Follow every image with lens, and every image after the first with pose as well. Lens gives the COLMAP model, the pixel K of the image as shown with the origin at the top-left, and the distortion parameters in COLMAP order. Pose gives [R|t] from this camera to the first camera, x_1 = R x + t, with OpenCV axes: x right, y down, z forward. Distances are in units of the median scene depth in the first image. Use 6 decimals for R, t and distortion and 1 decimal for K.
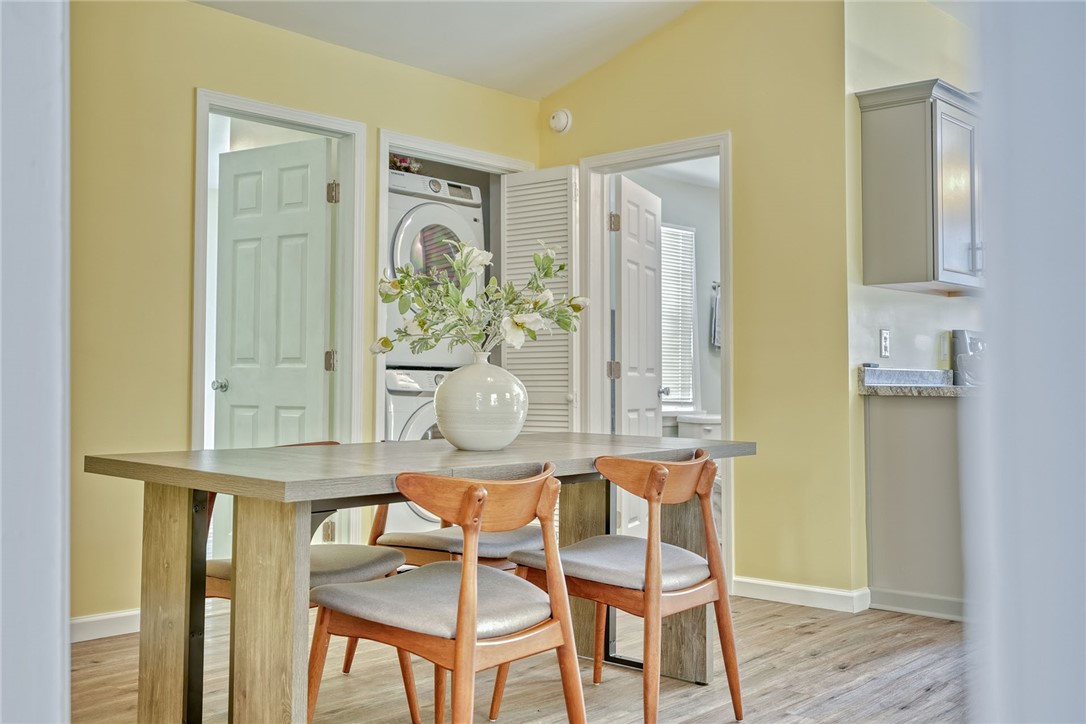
lens RADIAL K [[1103.4, 0, 541.8], [0, 1103.4, 332.3], [0, 0, 1]] dist [0.001204, 0.000000]
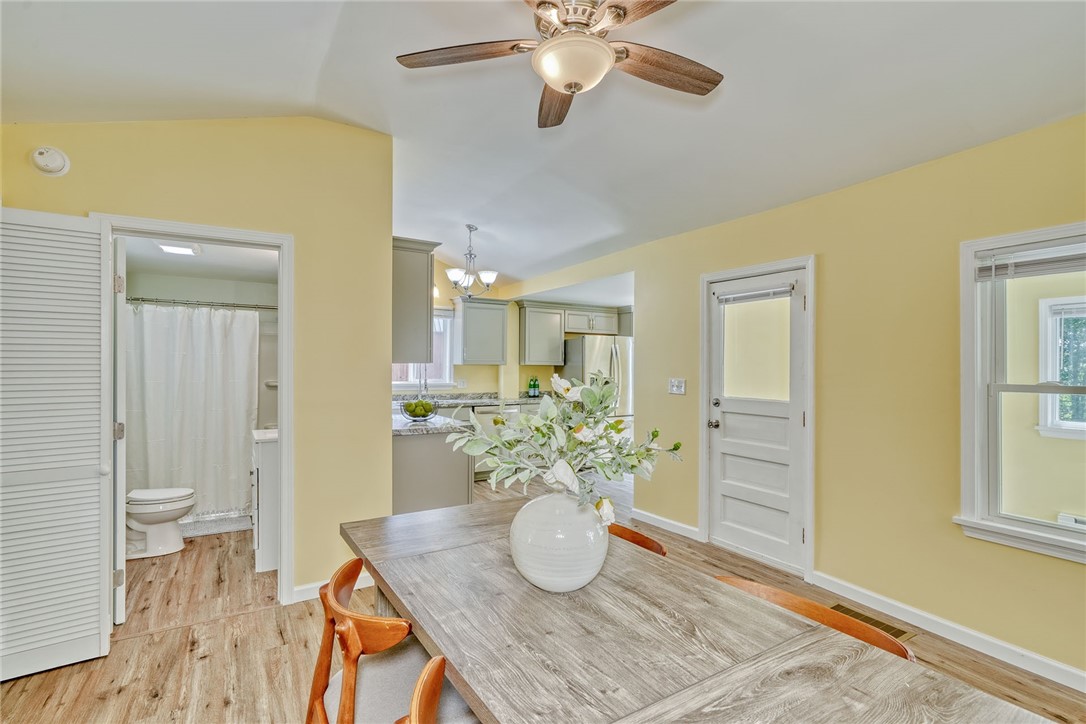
lens RADIAL K [[509.9, 0, 539.4], [0, 509.9, 362.0], [0, 0, 1]] dist [-0.005112, 0.004113]
pose [[0.287886, 0.005284, 0.957650, -0.314824], [-0.047302, 0.998843, 0.008708, -0.059417], [-0.956496, -0.047805, 0.287803, 0.587454]]
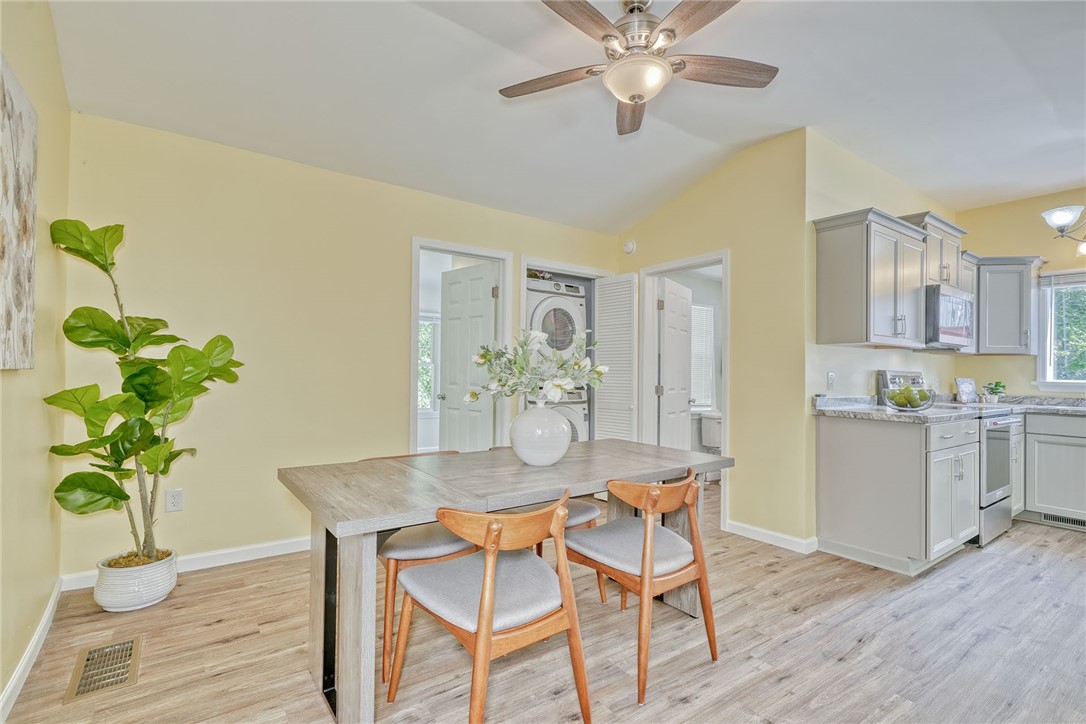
lens RADIAL K [[509.9, 0, 543.0], [0, 509.9, 365.6], [0, 0, 1]] dist [-0.005112, 0.004113]
pose [[0.977461, 0.007097, -0.210996, 0.064665], [-0.000736, 0.999543, 0.030211, -0.033643], [0.211114, -0.029374, 0.977020, 0.210336]]
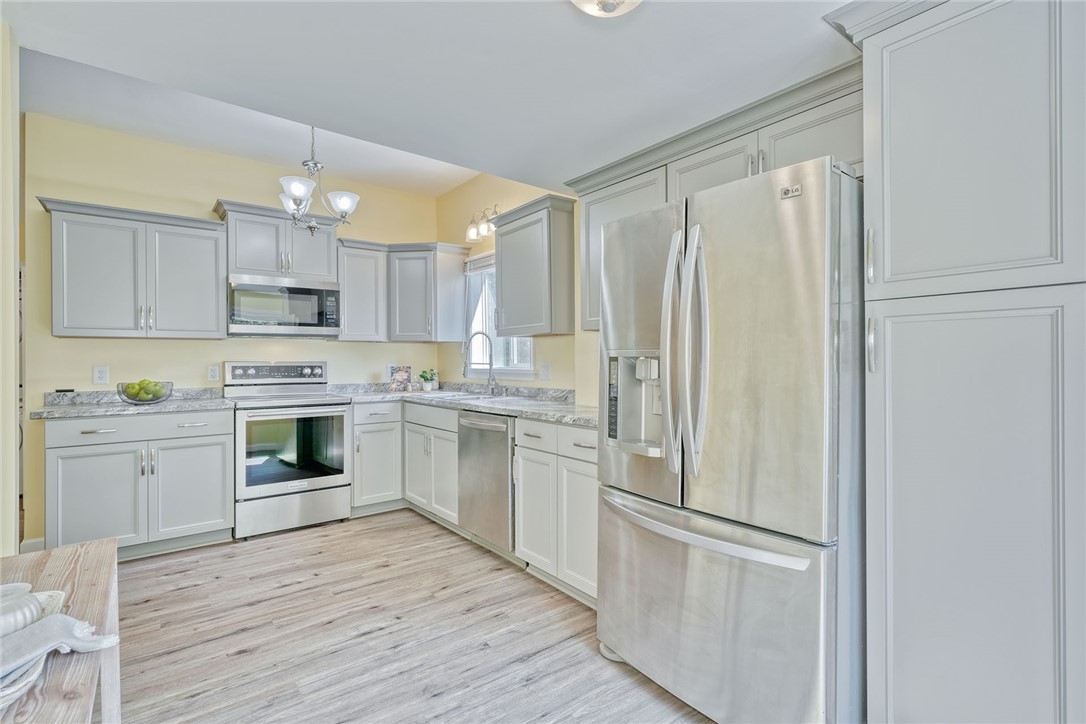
lens RADIAL K [[509.9, 0, 533.2], [0, 509.9, 360.1], [0, 0, 1]] dist [-0.005112, 0.004113]
pose [[0.983322, -0.010862, -0.181551, 1.050451], [0.018931, 0.998905, 0.042774, -0.029356], [0.180887, -0.045498, 0.982451, 0.422636]]
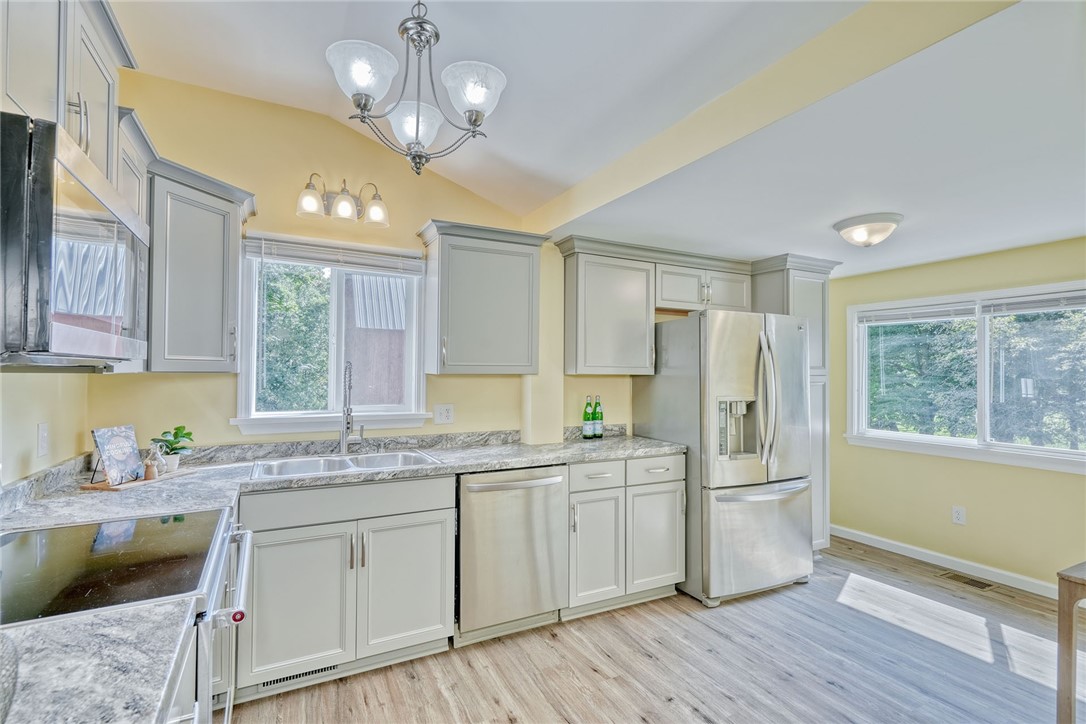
lens RADIAL K [[509.9, 0, 539.8], [0, 509.9, 365.5], [0, 0, 1]] dist [-0.005112, 0.004113]
pose [[0.352397, 0.009044, 0.935807, 0.367020], [-0.045774, 0.998923, 0.007584, -0.051466], [-0.934730, -0.045508, 0.352431, 0.836510]]
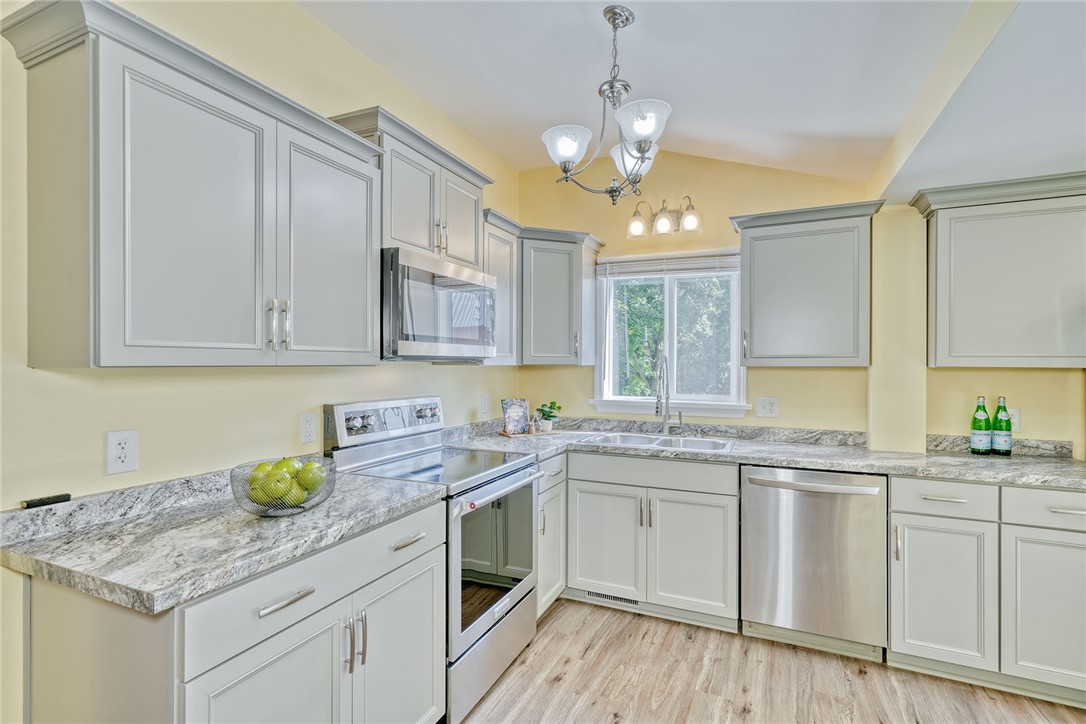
lens RADIAL K [[509.9, 0, 537.1], [0, 509.9, 364.8], [0, 0, 1]] dist [-0.005112, 0.004113]
pose [[0.956175, -0.002930, 0.292782, 0.467141], [-0.010853, 0.998908, 0.045441, -0.058293], [-0.292595, -0.046627, 0.955099, 0.652692]]
